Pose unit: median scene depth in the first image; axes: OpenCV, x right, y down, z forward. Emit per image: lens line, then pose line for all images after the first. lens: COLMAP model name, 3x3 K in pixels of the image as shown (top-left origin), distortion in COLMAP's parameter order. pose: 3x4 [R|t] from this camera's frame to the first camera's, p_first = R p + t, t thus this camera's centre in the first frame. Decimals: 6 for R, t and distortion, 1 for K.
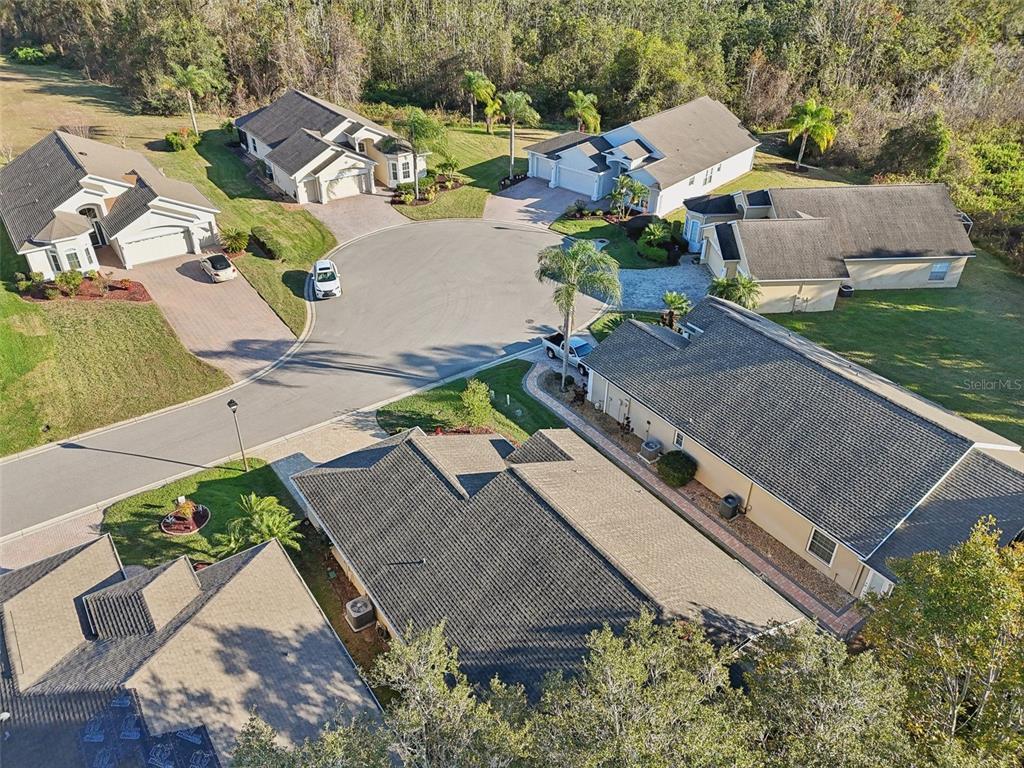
lens RADIAL K [[743.6, 0, 512.0], [0, 743.6, 384.0], [0, 0, 1]] dist [-0.002618, -0.002209]
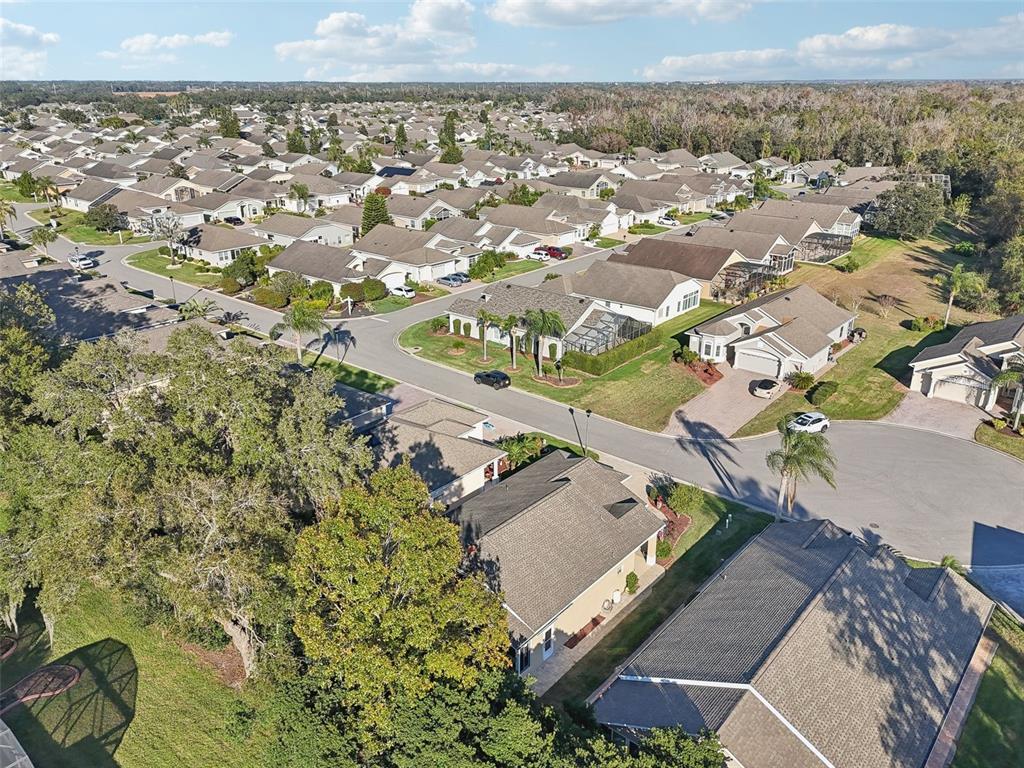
lens RADIAL K [[743.6, 0, 512.0], [0, 743.6, 384.0], [0, 0, 1]] dist [-0.002618, -0.002209]
pose [[0.224533, 0.332661, -0.915927, 0.664426], [-0.535737, 0.827273, 0.169130, -0.130225], [0.813984, 0.452721, 0.363969, 0.115768]]
